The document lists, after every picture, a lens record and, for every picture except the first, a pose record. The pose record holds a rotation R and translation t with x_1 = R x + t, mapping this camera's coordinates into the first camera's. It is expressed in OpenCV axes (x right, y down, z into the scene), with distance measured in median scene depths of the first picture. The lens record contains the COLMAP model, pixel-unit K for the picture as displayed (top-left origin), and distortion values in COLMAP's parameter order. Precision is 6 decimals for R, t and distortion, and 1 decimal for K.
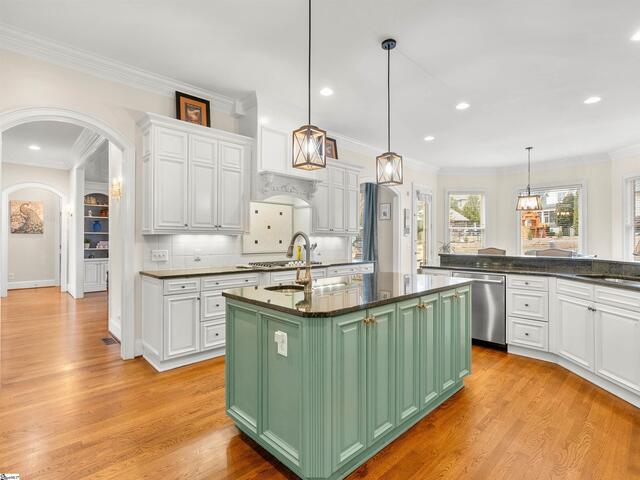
lens RADIAL K [[324.0, 0, 320.0], [0, 324.0, 240.0], [0, 0, 1]] dist [-0.003468, 0.001258]
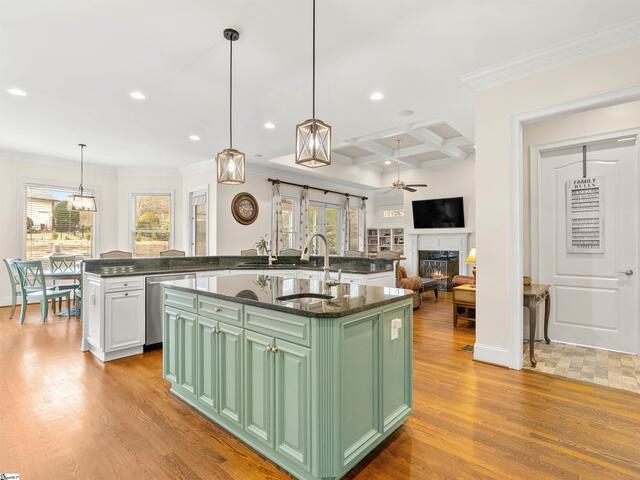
lens RADIAL K [[324.0, 0, 320.0], [0, 324.0, 240.0], [0, 0, 1]] dist [-0.003468, 0.001258]
pose [[-0.071813, 0.010918, 0.997358, -0.489028], [0.003055, 0.999938, -0.010726, 0.006768], [-0.997413, 0.002277, -0.071842, 0.531407]]
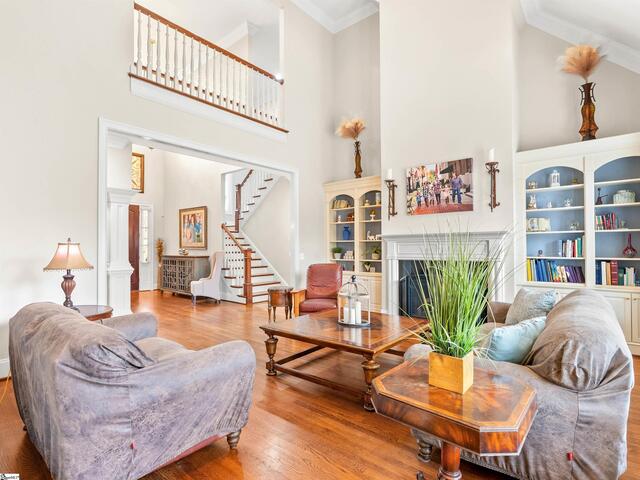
lens RADIAL K [[324.0, 0, 320.0], [0, 324.0, 240.0], [0, 0, 1]] dist [-0.003468, 0.001258]
pose [[0.089036, -0.023772, -0.995745, 0.284815], [-0.003469, 0.999702, -0.024177, -0.005977], [0.996022, 0.005607, 0.088927, 1.502910]]
